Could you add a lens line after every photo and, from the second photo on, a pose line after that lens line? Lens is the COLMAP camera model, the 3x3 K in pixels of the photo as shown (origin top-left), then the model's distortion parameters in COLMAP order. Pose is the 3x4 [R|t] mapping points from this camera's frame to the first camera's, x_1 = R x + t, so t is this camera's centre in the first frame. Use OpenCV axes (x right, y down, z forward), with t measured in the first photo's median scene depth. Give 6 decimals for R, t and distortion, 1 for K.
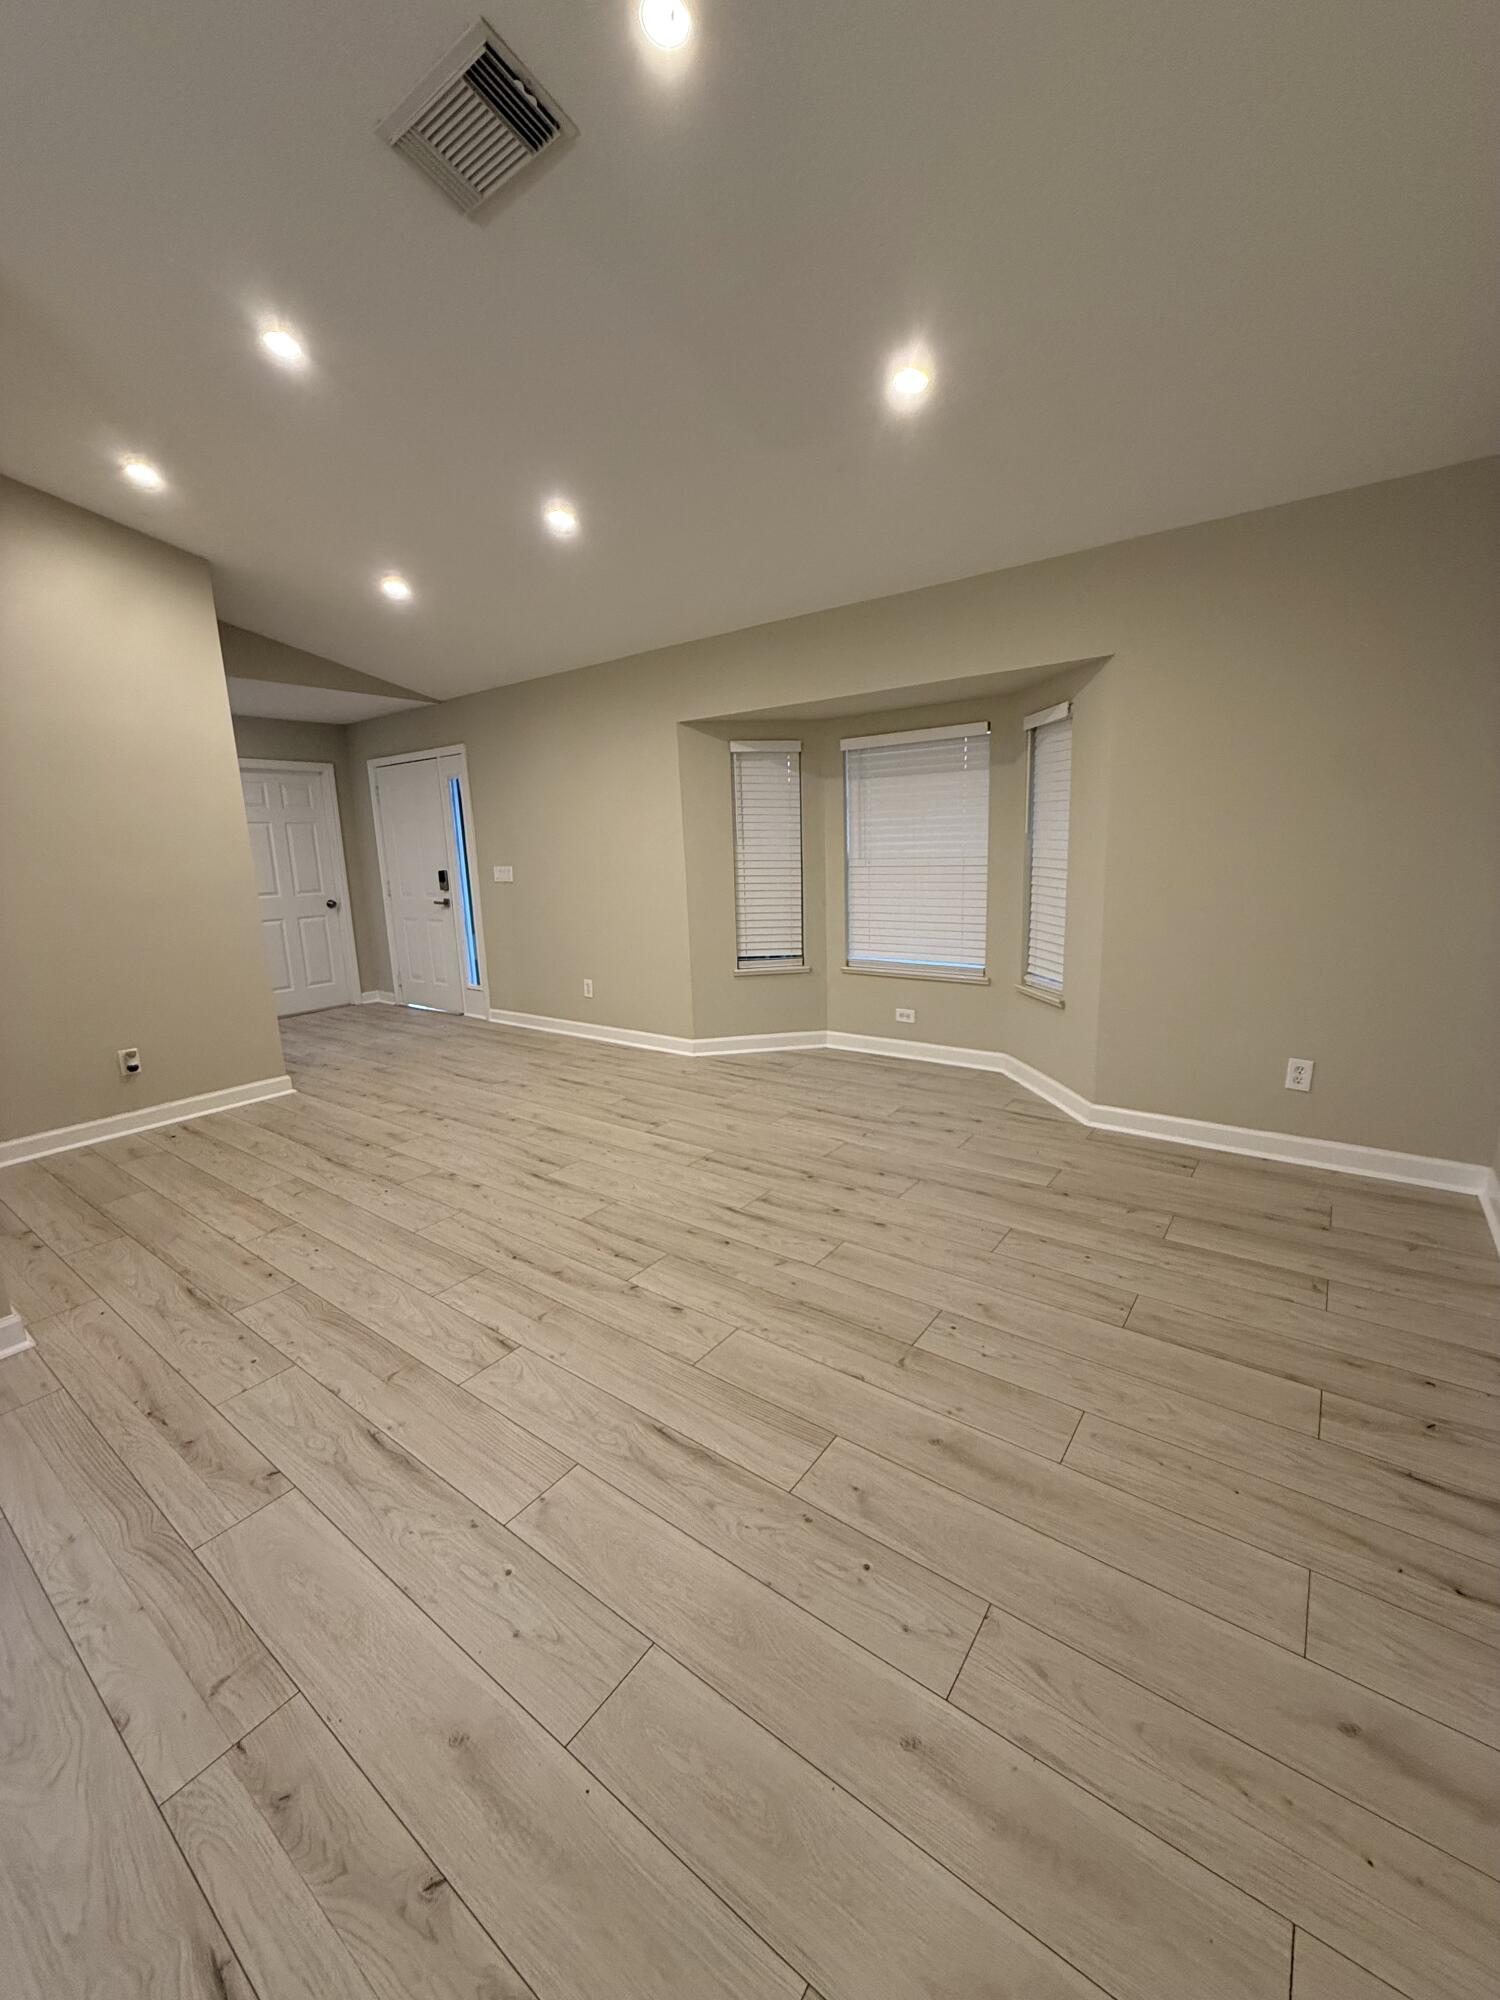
lens RADIAL K [[796.1, 0, 749.6], [0, 796.1, 995.6], [0, 0, 1]] dist [-0.000213, 0.000703]
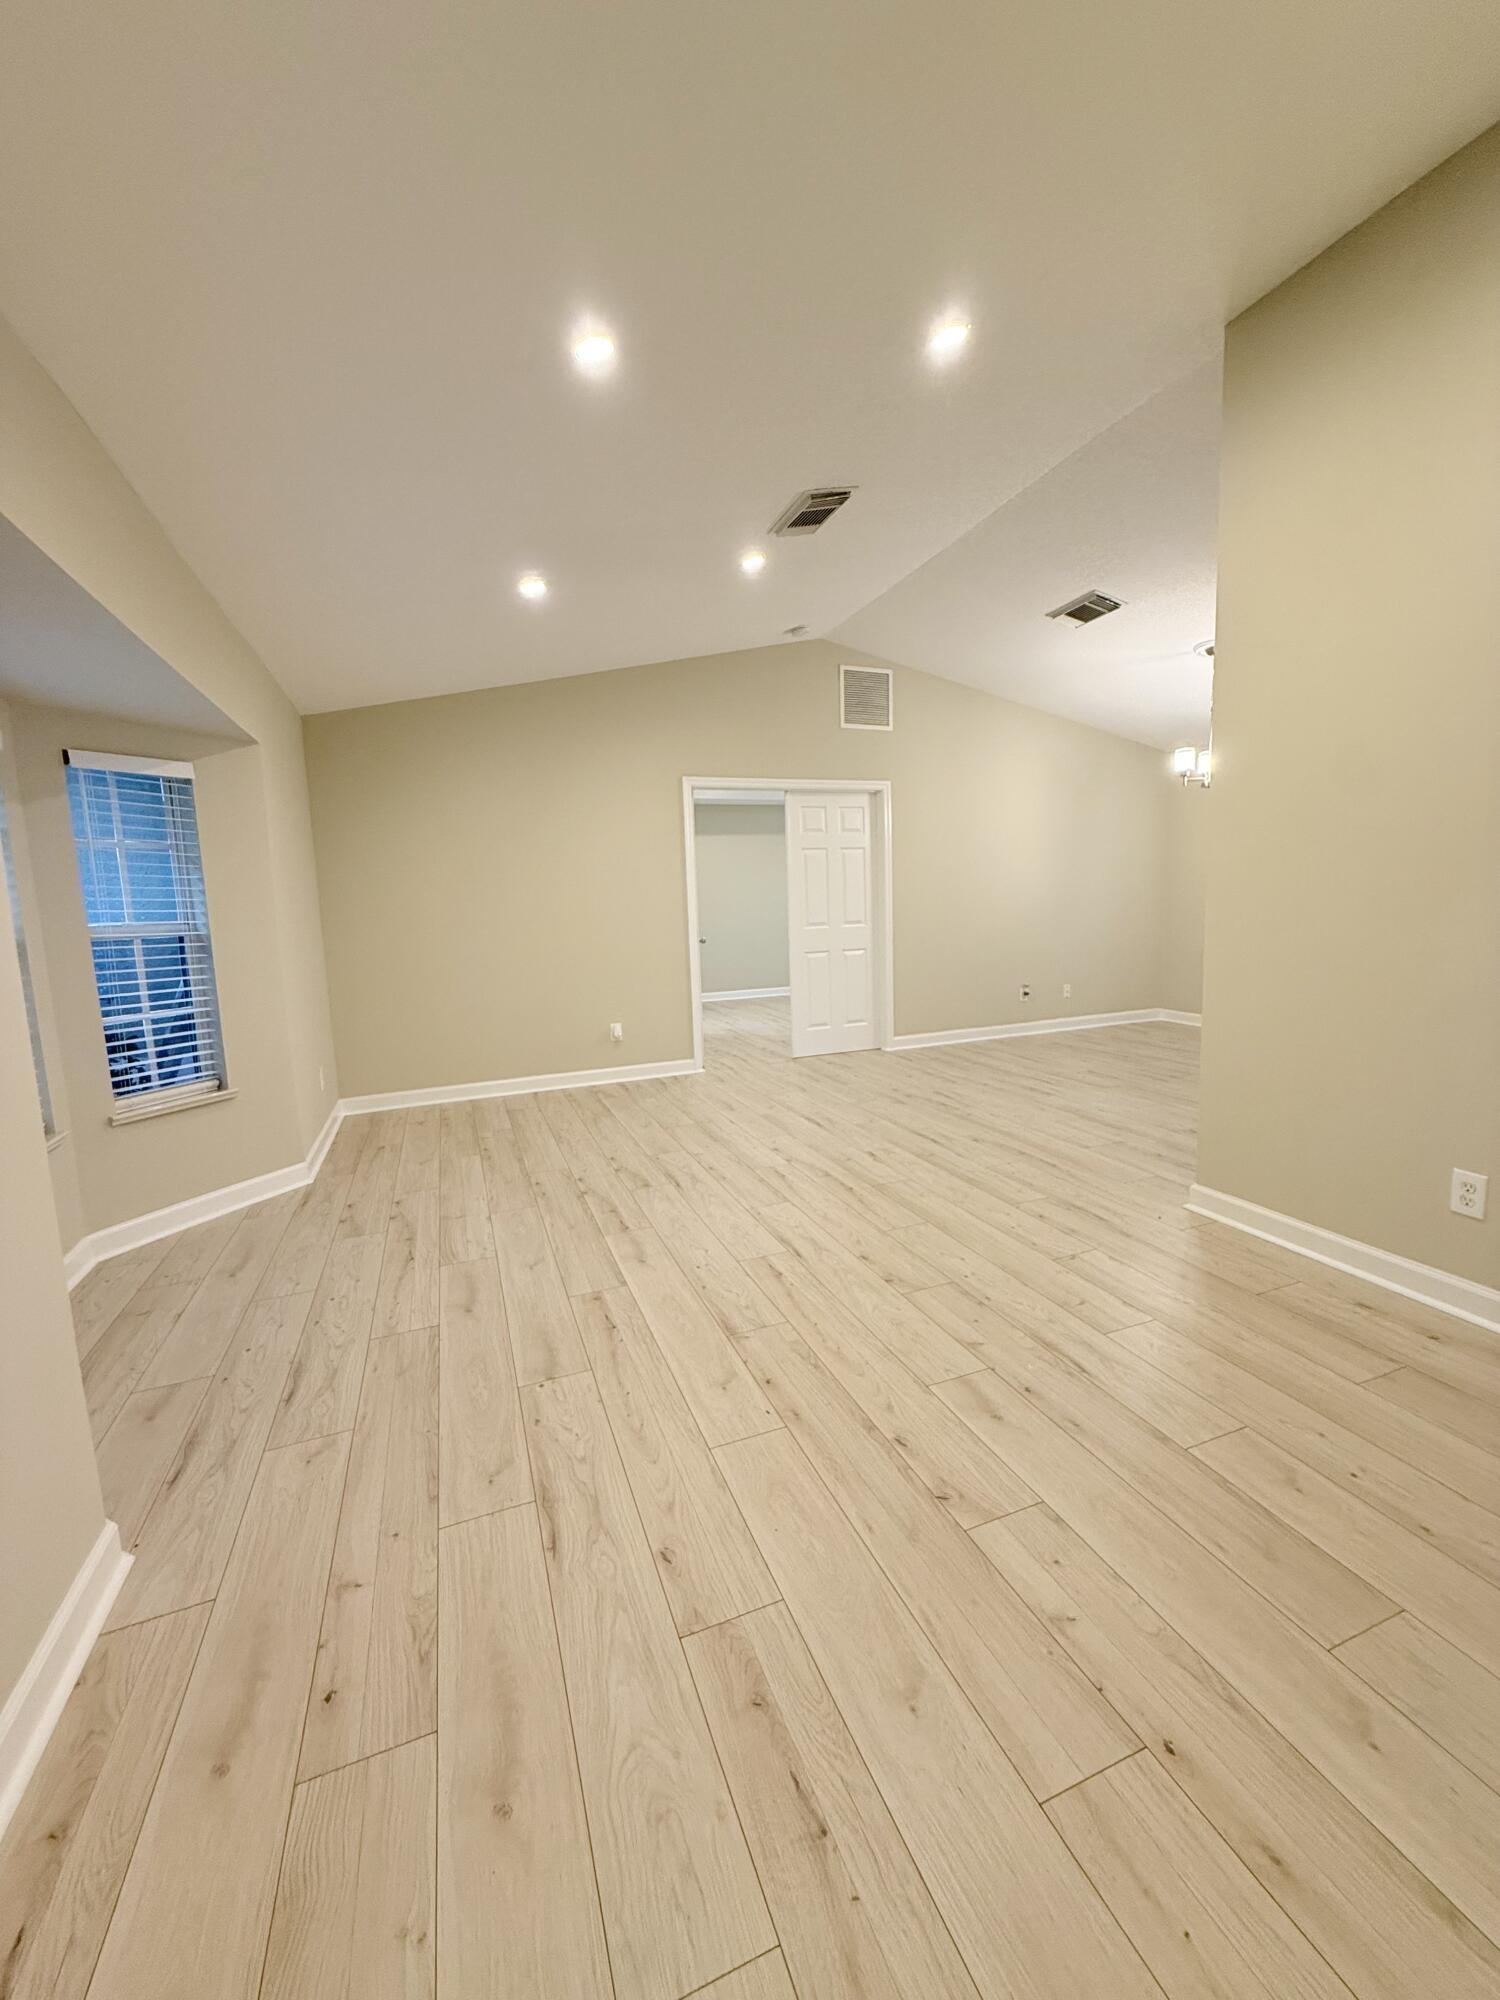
lens RADIAL K [[796.1, 0, 749.6], [0, 796.1, 995.6], [0, 0, 1]] dist [-0.000213, 0.000703]
pose [[-0.842703, -0.000768, 0.538378, -0.711377], [0.166367, 0.950685, 0.261764, -0.283149], [-0.512029, 0.310157, -0.801017, 1.685526]]
